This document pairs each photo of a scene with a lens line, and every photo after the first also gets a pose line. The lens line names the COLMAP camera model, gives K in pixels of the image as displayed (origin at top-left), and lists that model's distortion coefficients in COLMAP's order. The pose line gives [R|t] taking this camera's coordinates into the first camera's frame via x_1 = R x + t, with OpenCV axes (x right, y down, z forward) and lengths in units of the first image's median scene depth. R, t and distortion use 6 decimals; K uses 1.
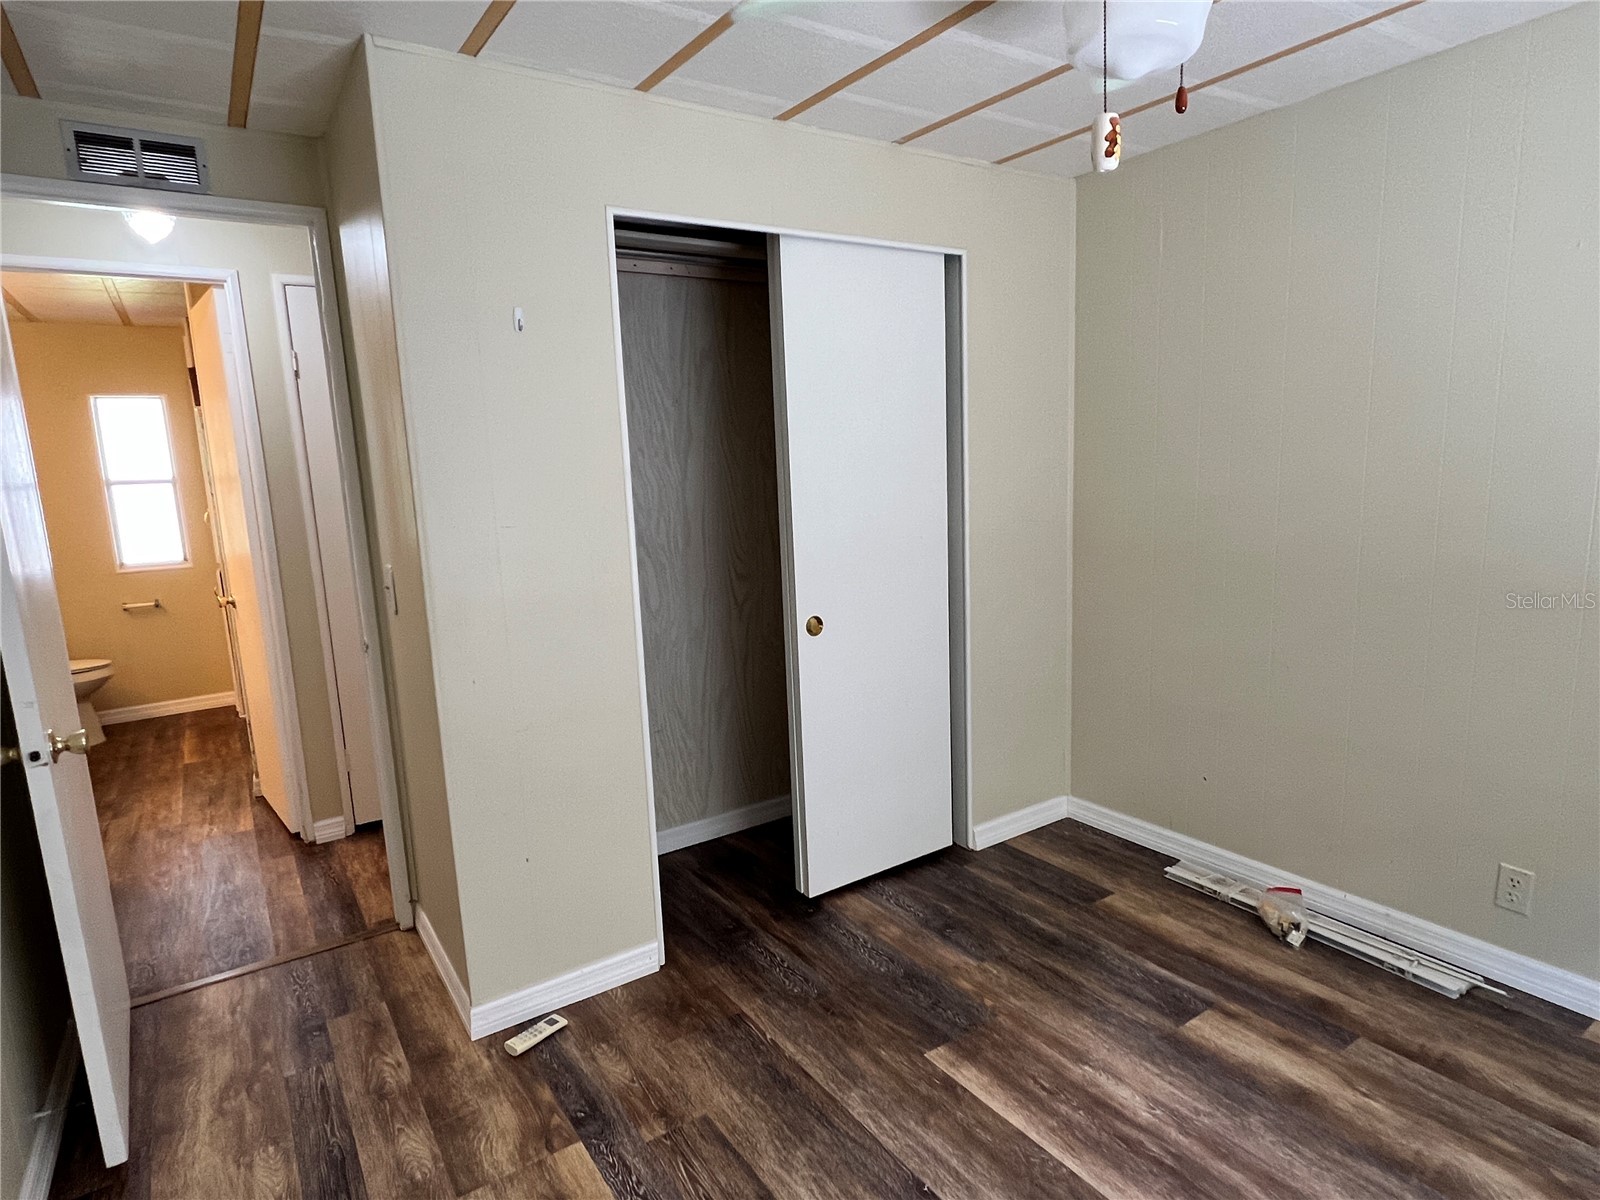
lens RADIAL K [[889.2, 0, 797.7], [0, 889.2, 597.2], [0, 0, 1]] dist [0.000173, -0.000396]
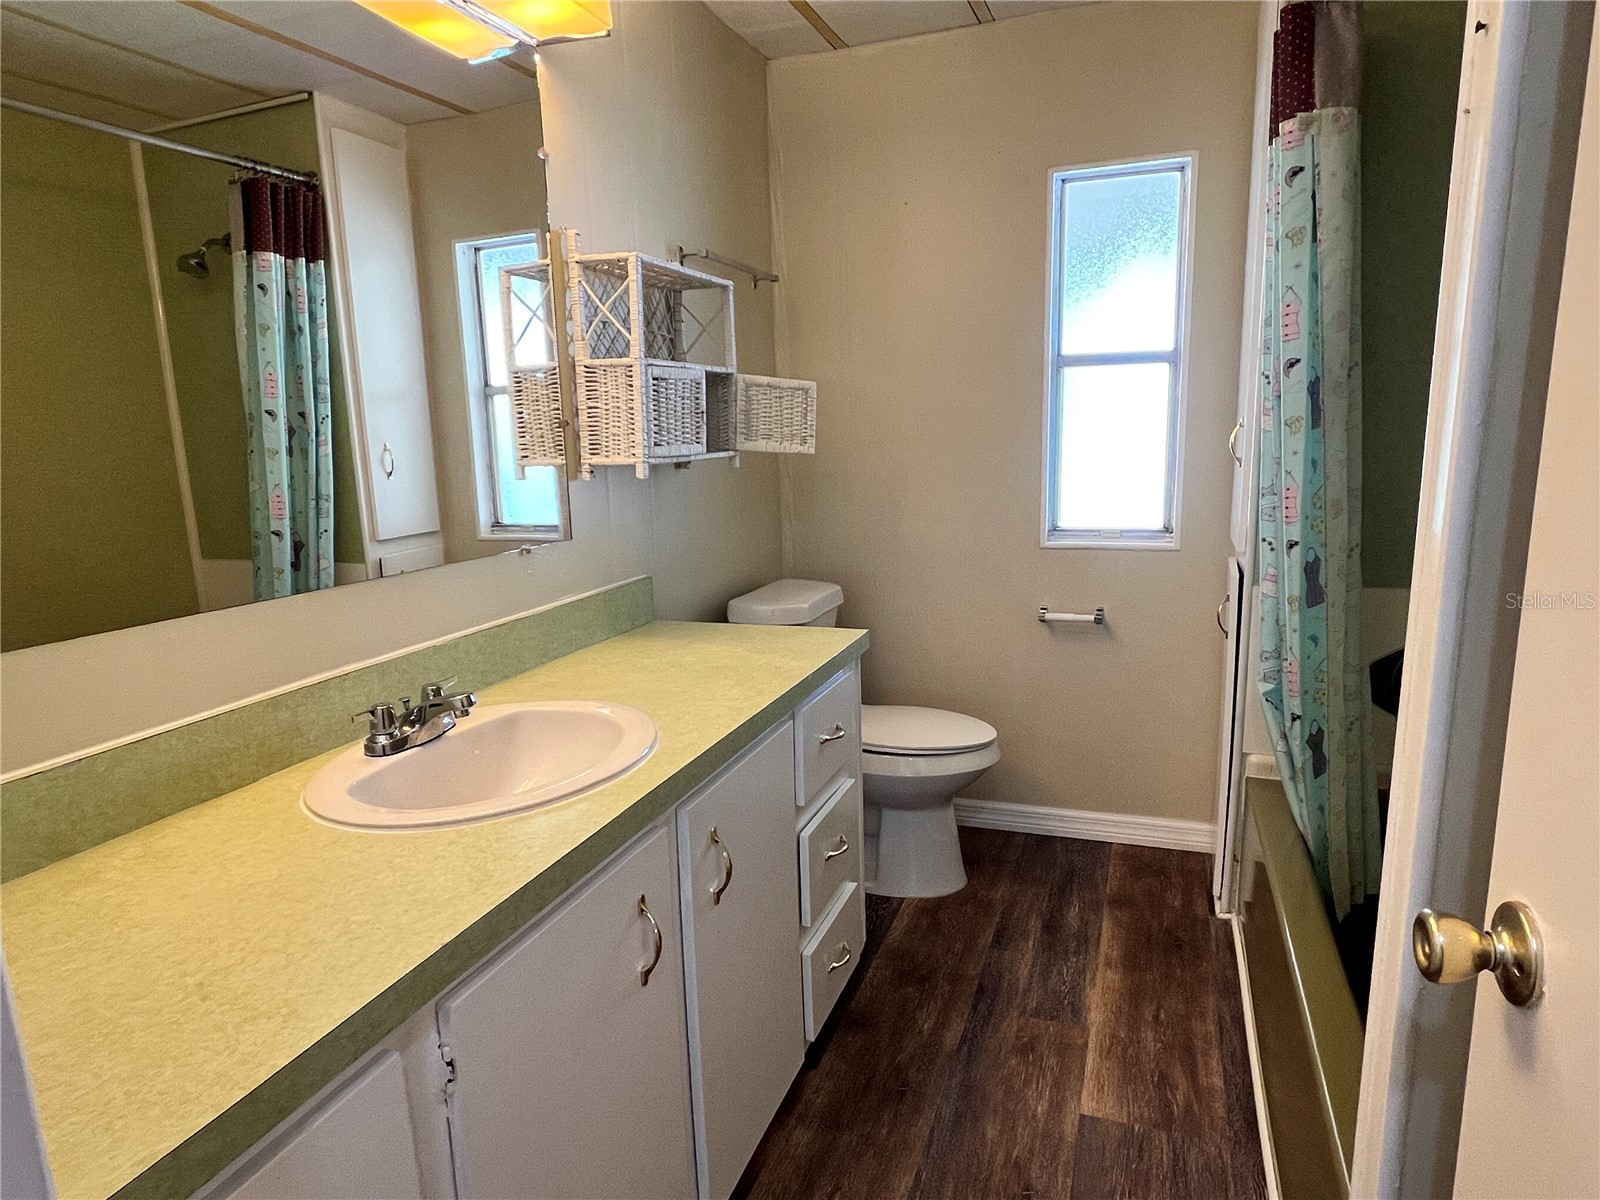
lens RADIAL K [[956.9, 0, 799.1], [0, 956.9, 612.6], [0, 0, 1]] dist [-0.001411, 0.000562]
pose [[0.584104, 0.177367, -0.792062, -0.197328], [-0.133029, 0.983557, 0.122146, -0.017718], [0.800703, 0.034021, 0.598095, 0.272352]]
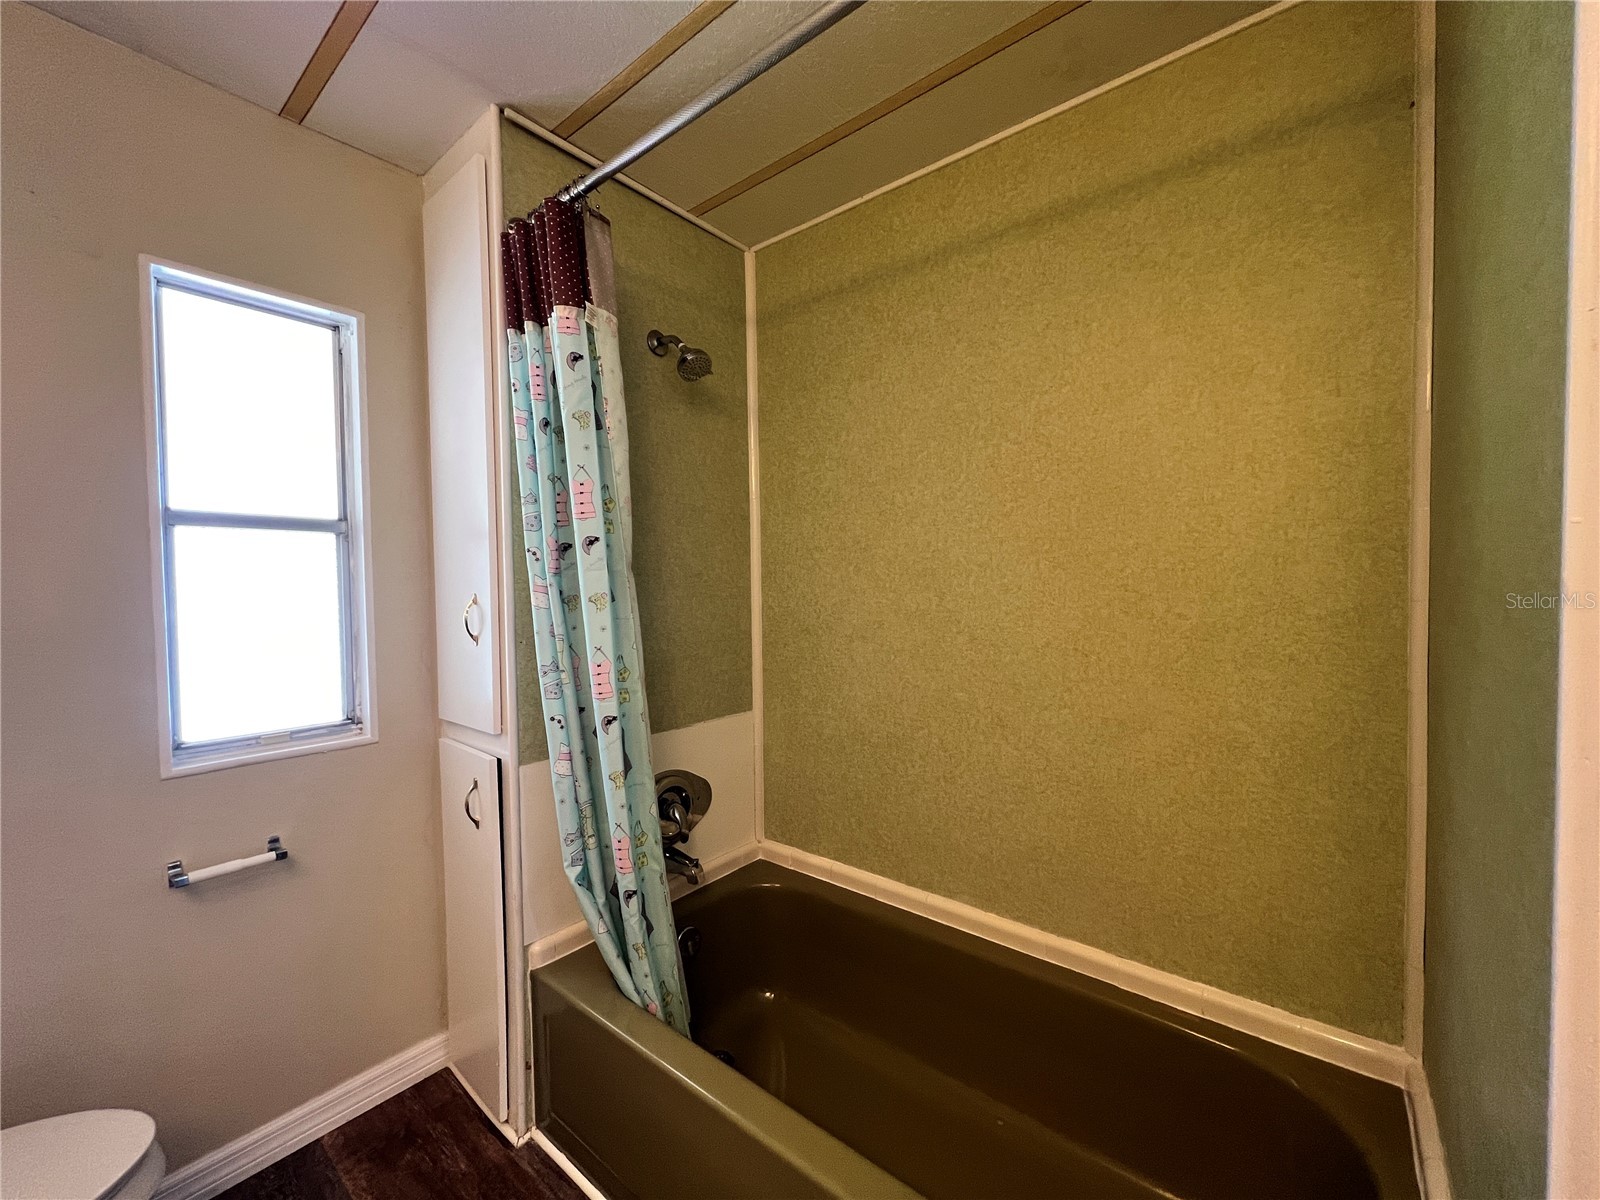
lens RADIAL K [[641.8, 0, 800.0], [0, 641.8, 600.0], [0, 0, 1]] dist [-0.002808, -0.000224]
pose [[0.956824, 0.017631, 0.290132, -0.289013], [0.026409, 0.988757, -0.147179, -0.024304], [-0.289465, 0.148487, 0.945601, 0.327491]]
